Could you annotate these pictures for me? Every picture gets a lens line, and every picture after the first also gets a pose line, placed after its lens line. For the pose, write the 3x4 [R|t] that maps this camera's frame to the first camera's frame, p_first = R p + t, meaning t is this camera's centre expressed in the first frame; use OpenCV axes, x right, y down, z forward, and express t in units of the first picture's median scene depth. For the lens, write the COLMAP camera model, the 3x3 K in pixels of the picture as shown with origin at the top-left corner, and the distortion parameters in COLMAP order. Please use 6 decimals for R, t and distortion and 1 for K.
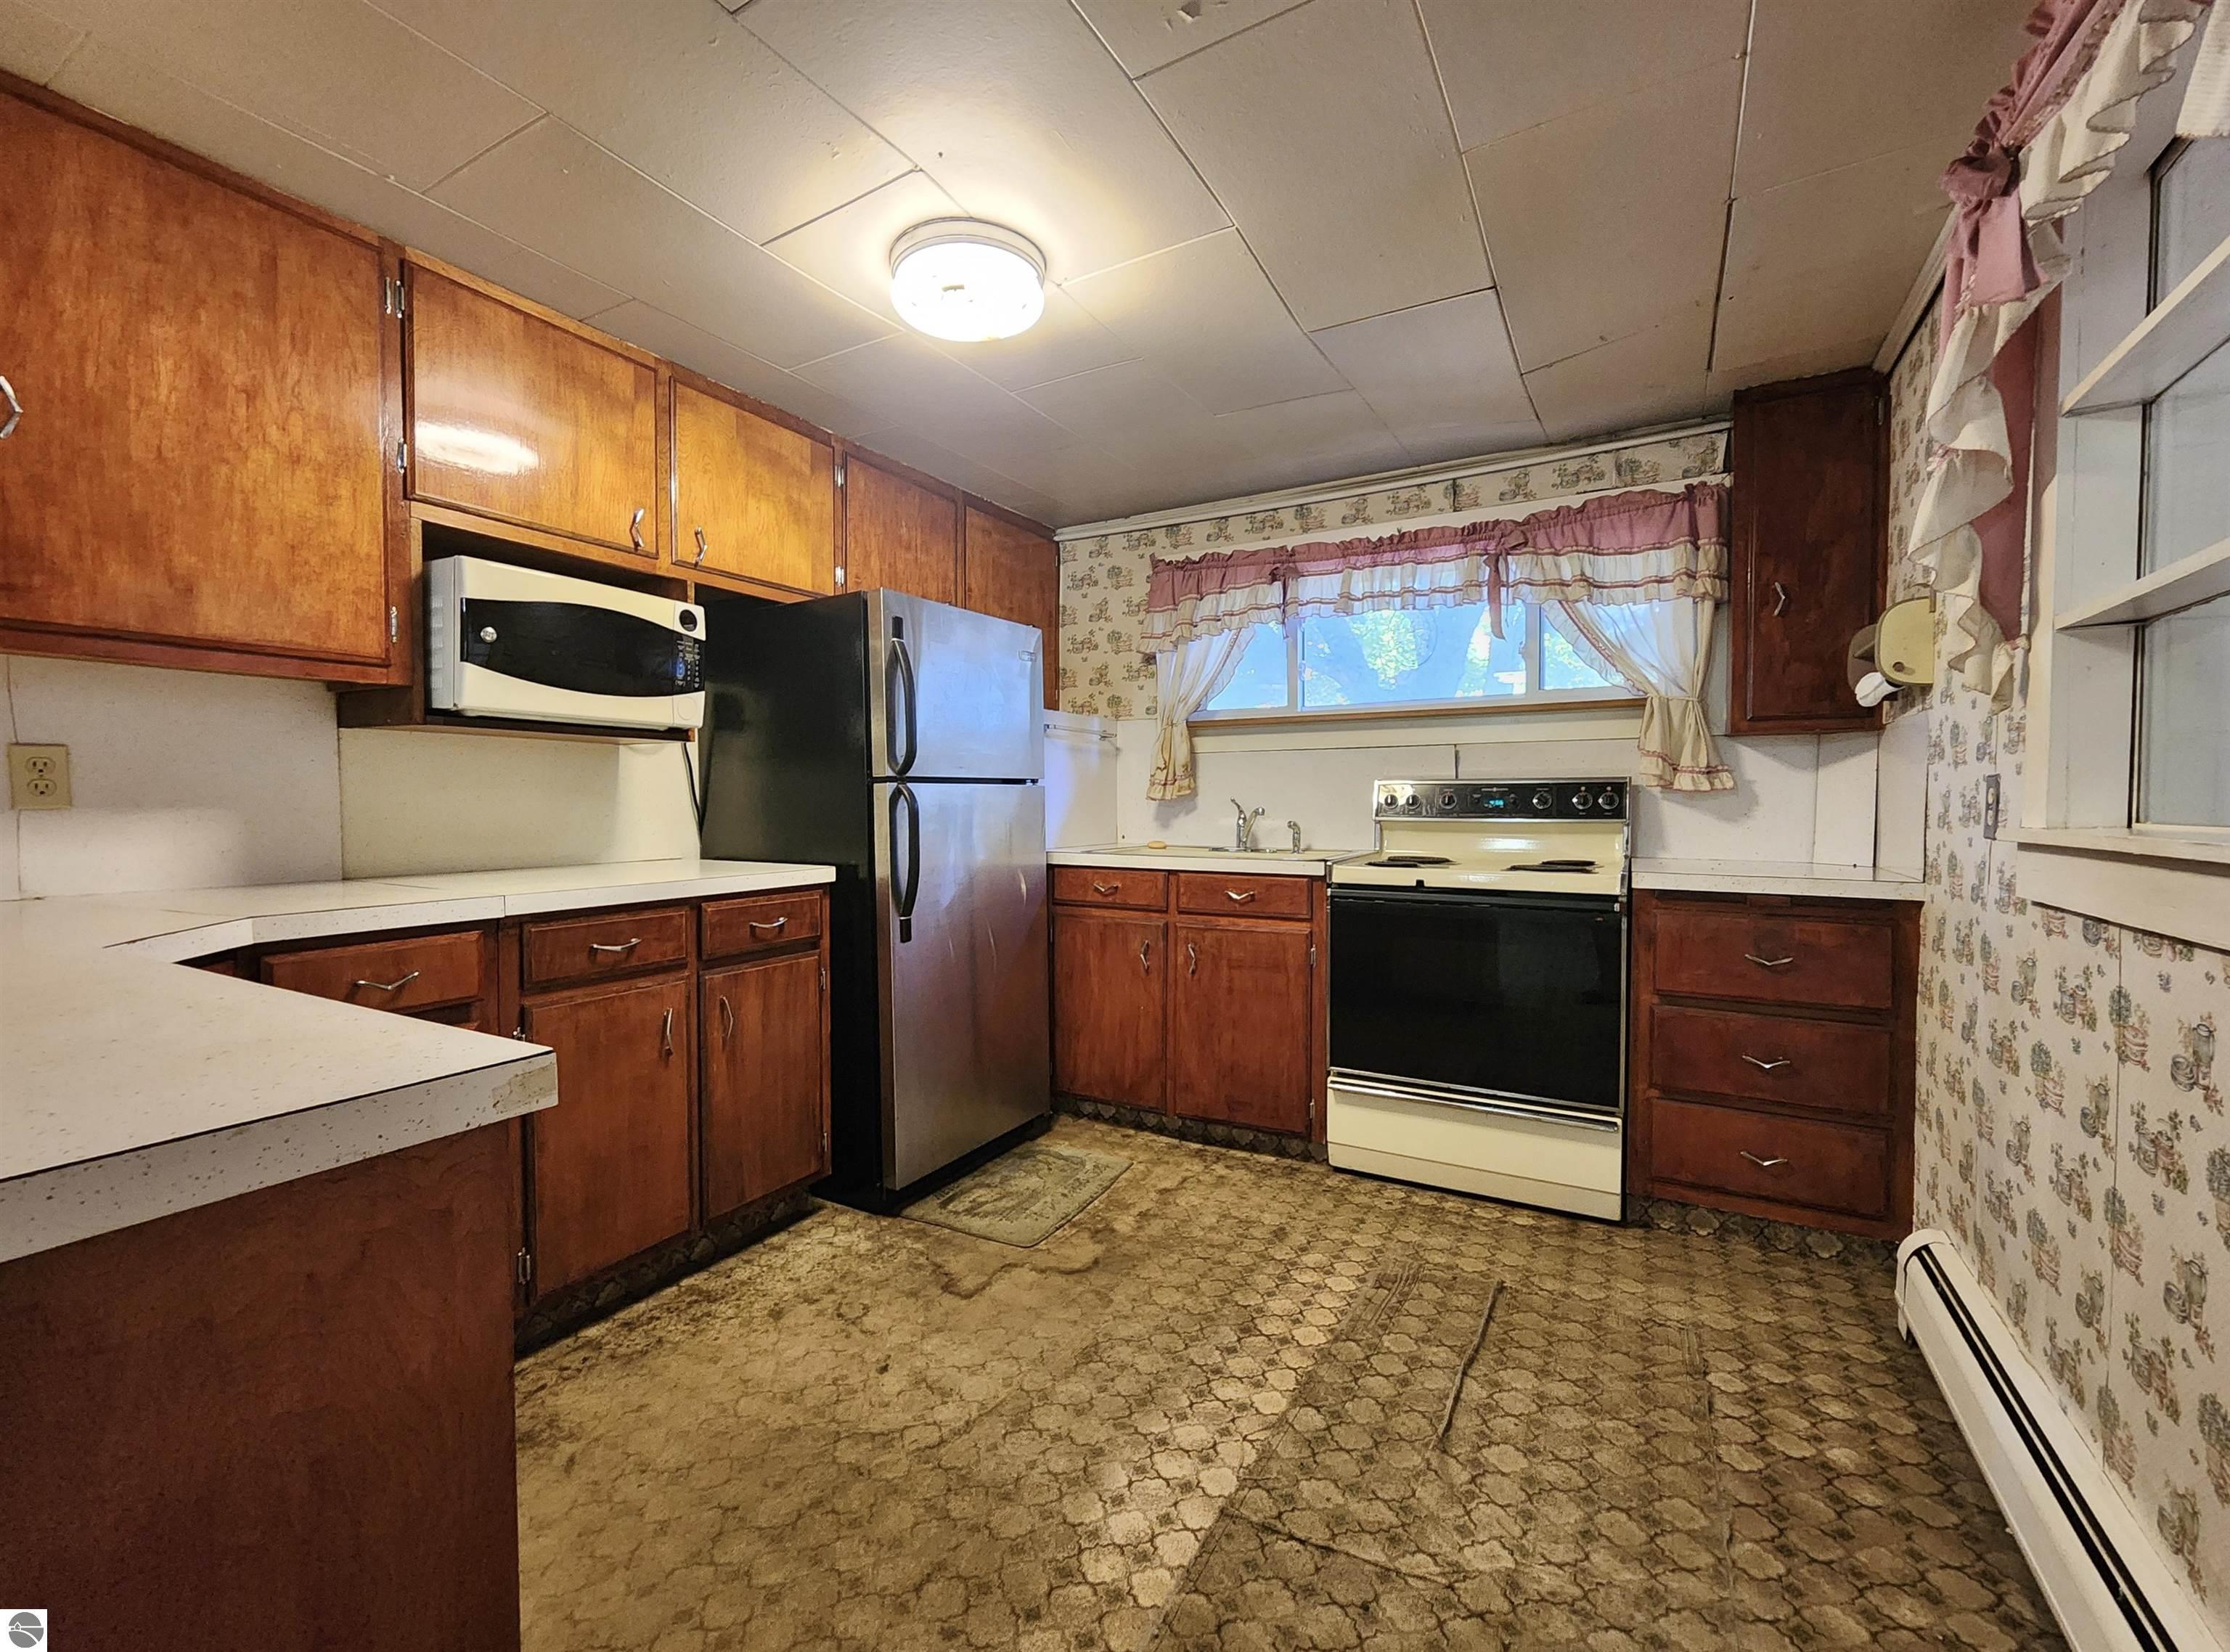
lens RADIAL K [[939.5, 0, 1113.1], [0, 939.5, 819.9], [0, 0, 1]] dist [0.001530, 0.000288]
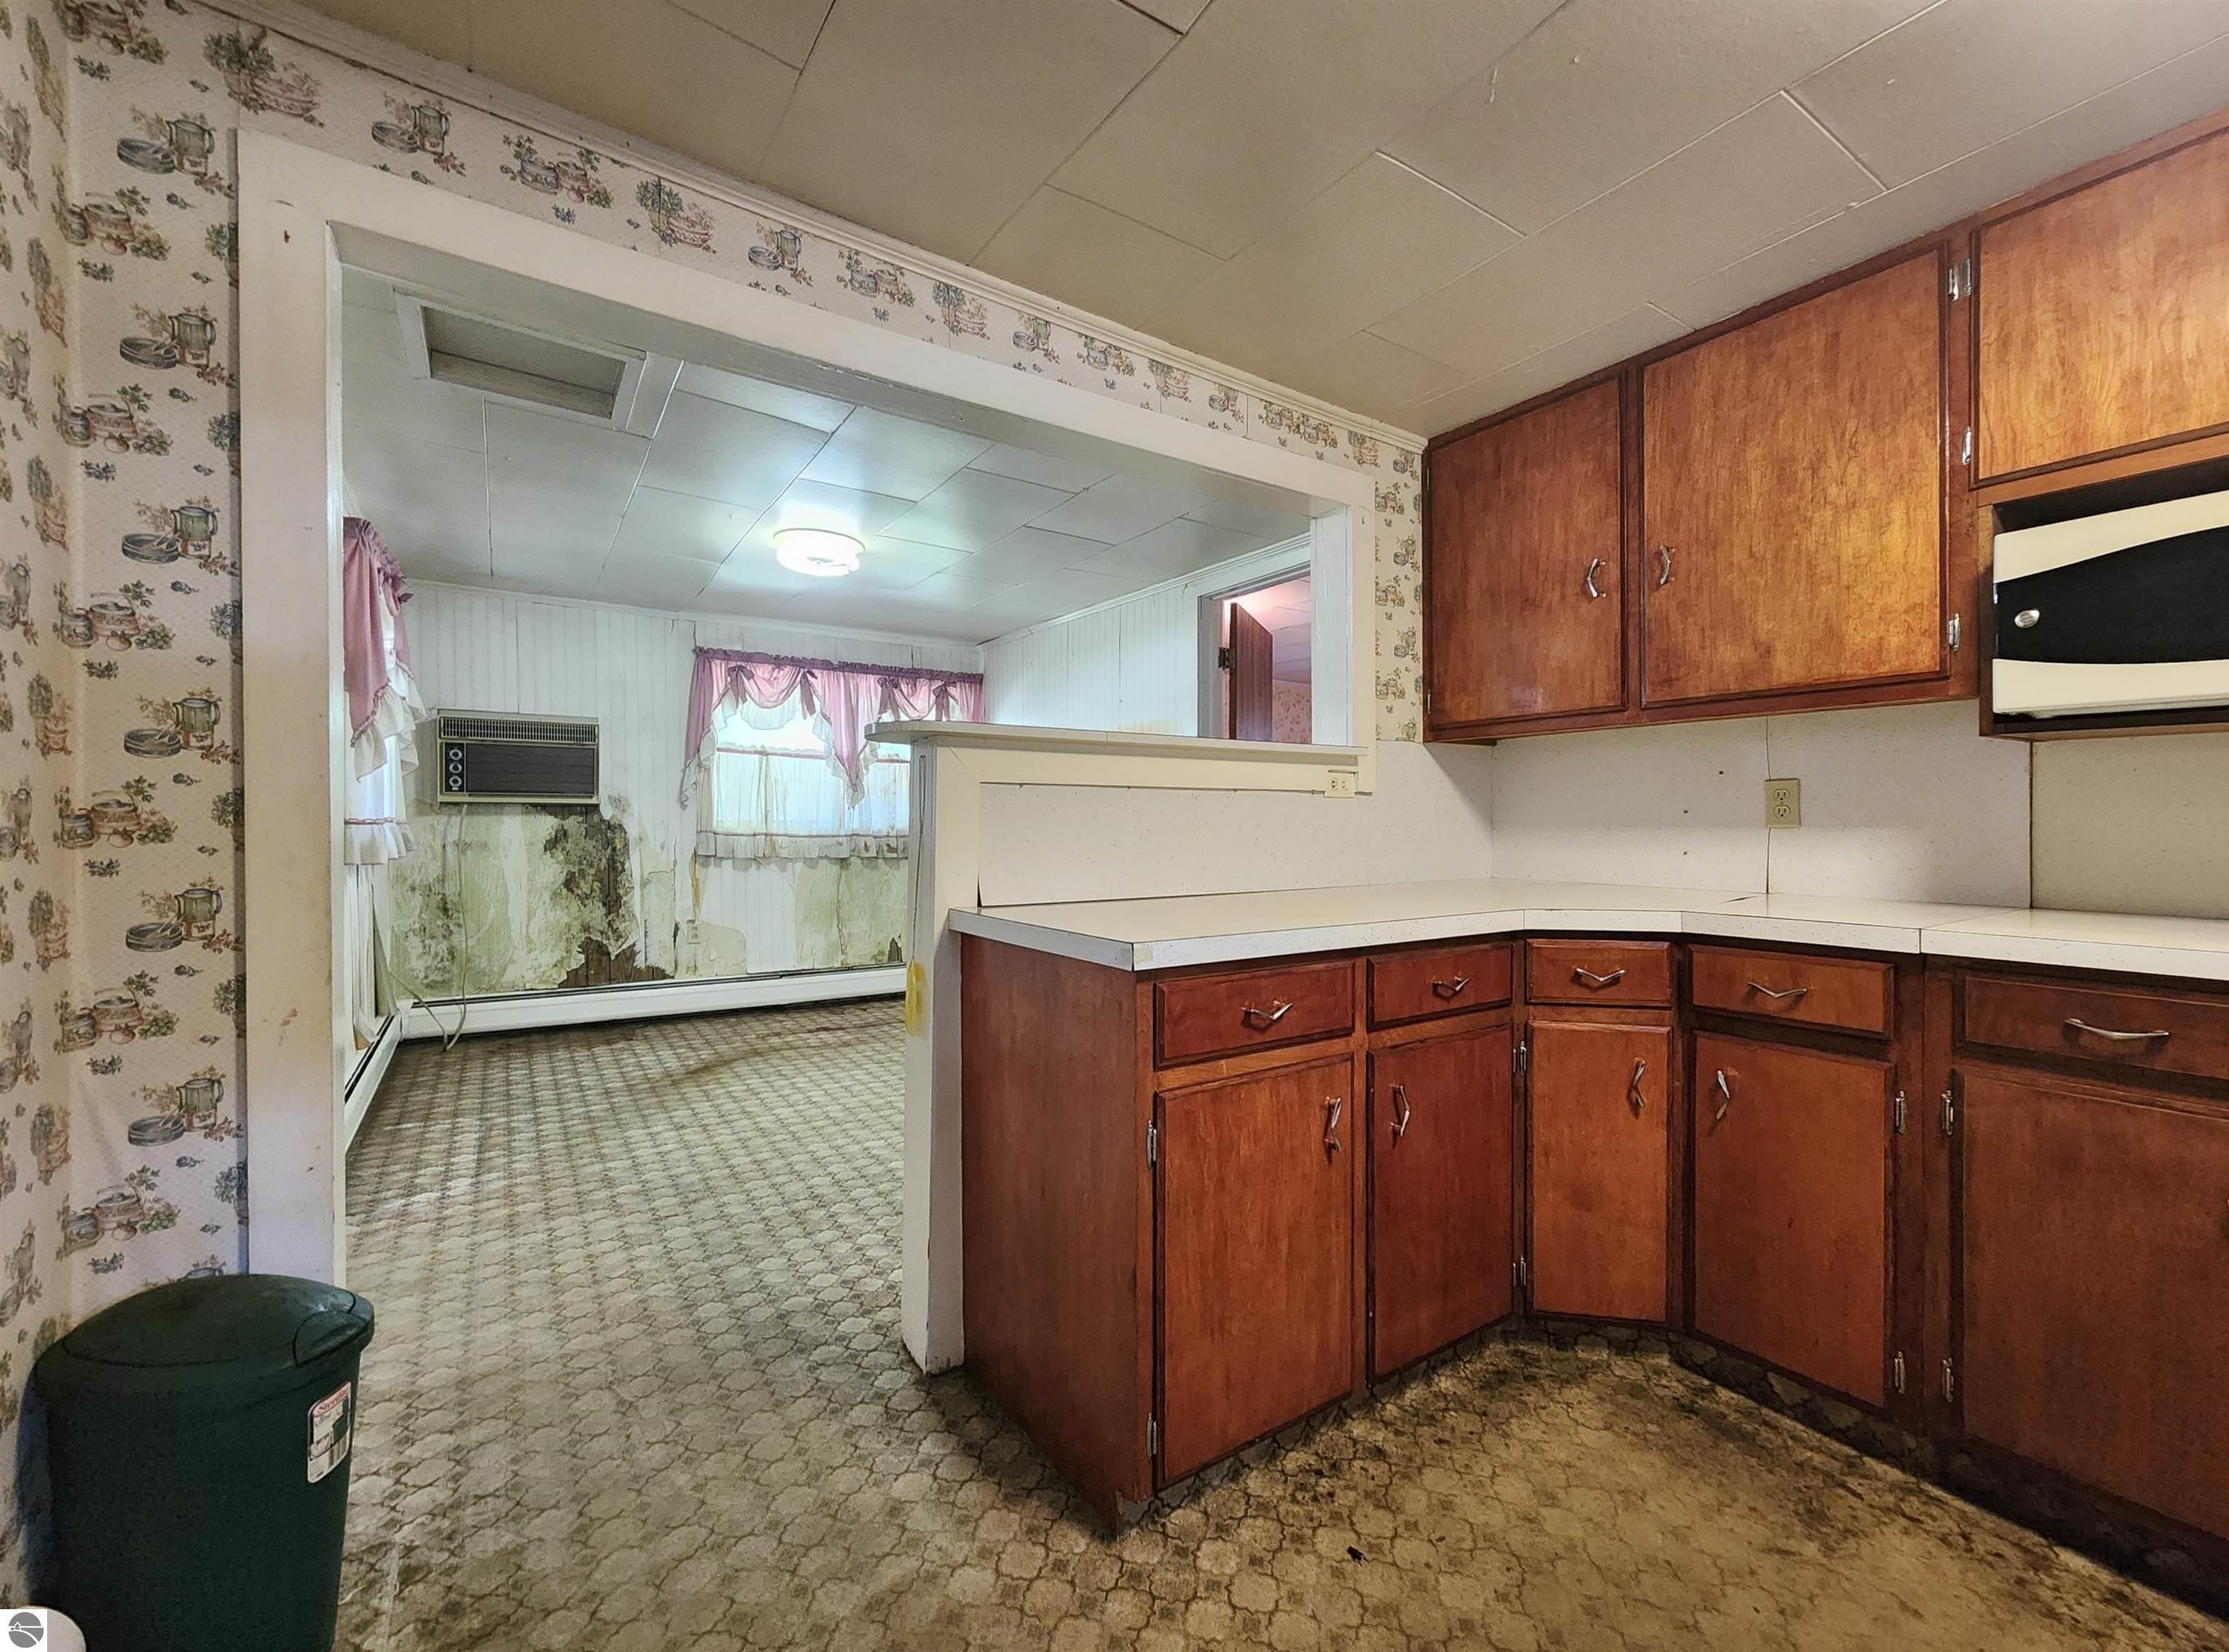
lens RADIAL K [[940.8, 0, 1125.5], [0, 940.8, 824.6], [0, 0, 1]] dist [0.001554, 0.002457]
pose [[-0.444779, 0.000853, -0.895640, 0.346452], [-0.021822, 0.999692, 0.011789, -0.008010], [0.895374, 0.024788, -0.444624, 0.544542]]
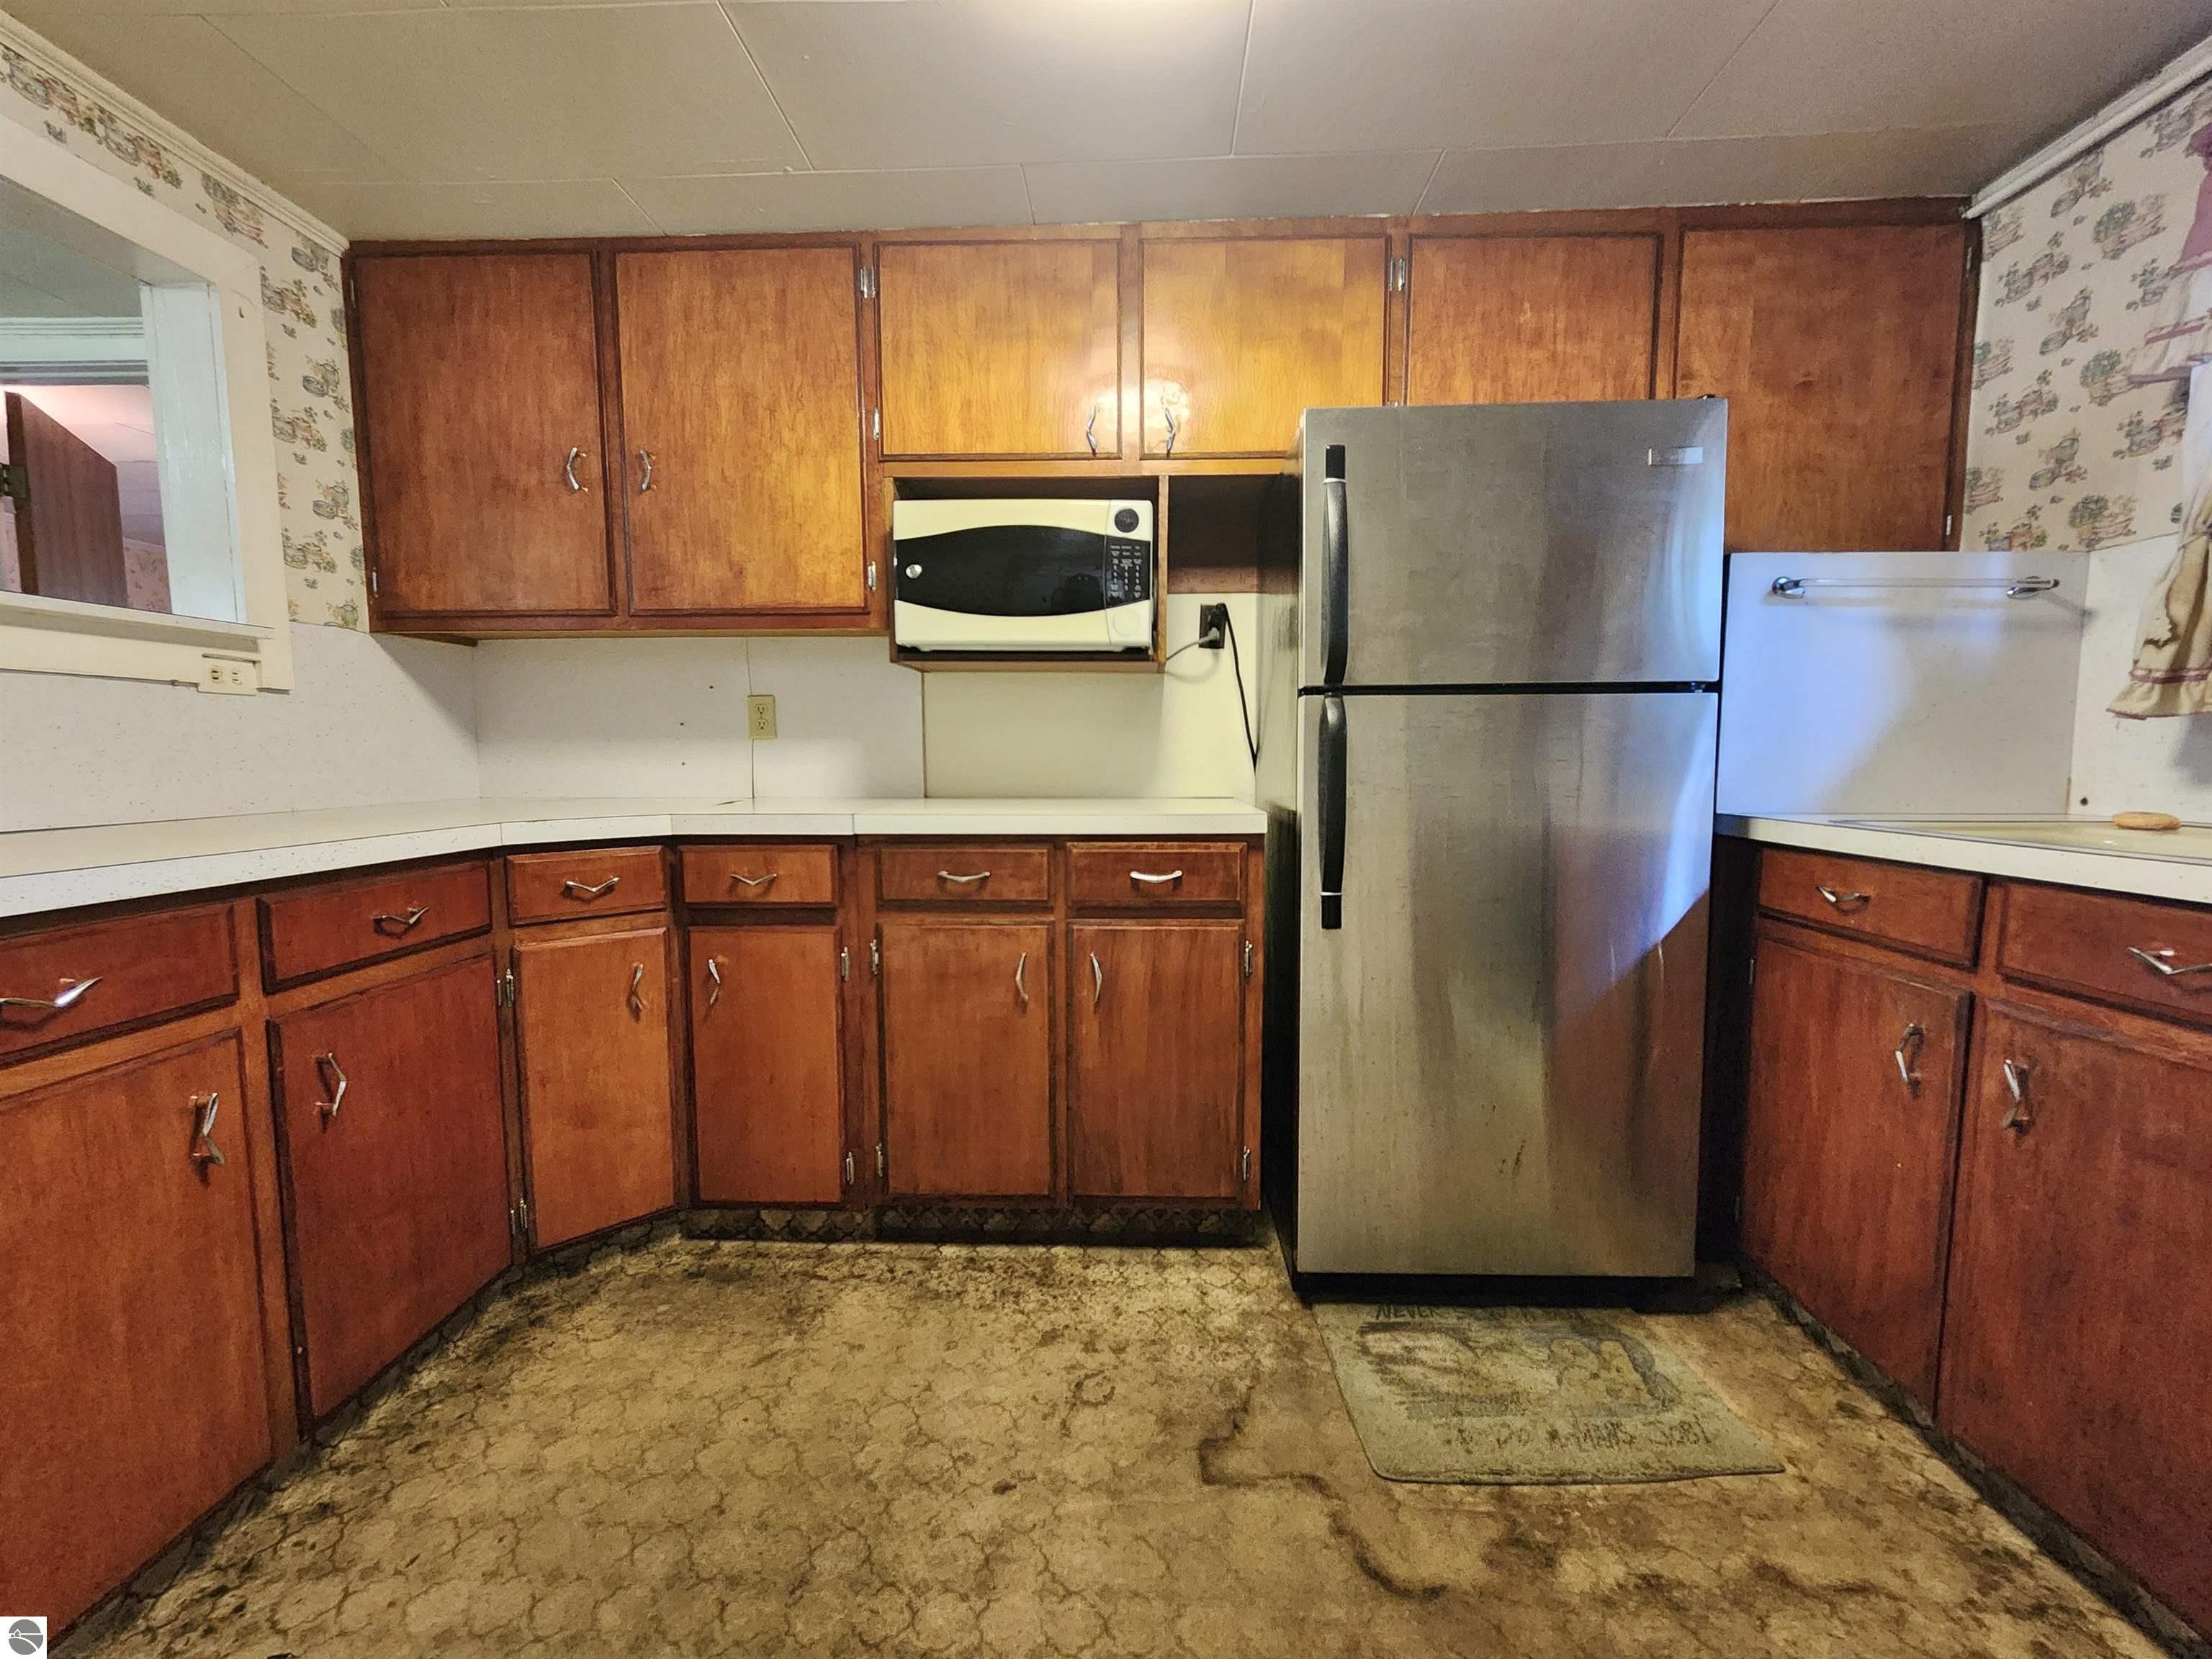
lens RADIAL K [[906.0, 0, 1109.6], [0, 906.0, 826.0], [0, 0, 1]] dist [0.003361, 0.000120]
pose [[0.467489, 0.068556, -0.881336, 0.298051], [-0.019233, 0.997541, 0.067393, 0.014349], [0.883789, -0.014555, 0.467658, 0.581560]]
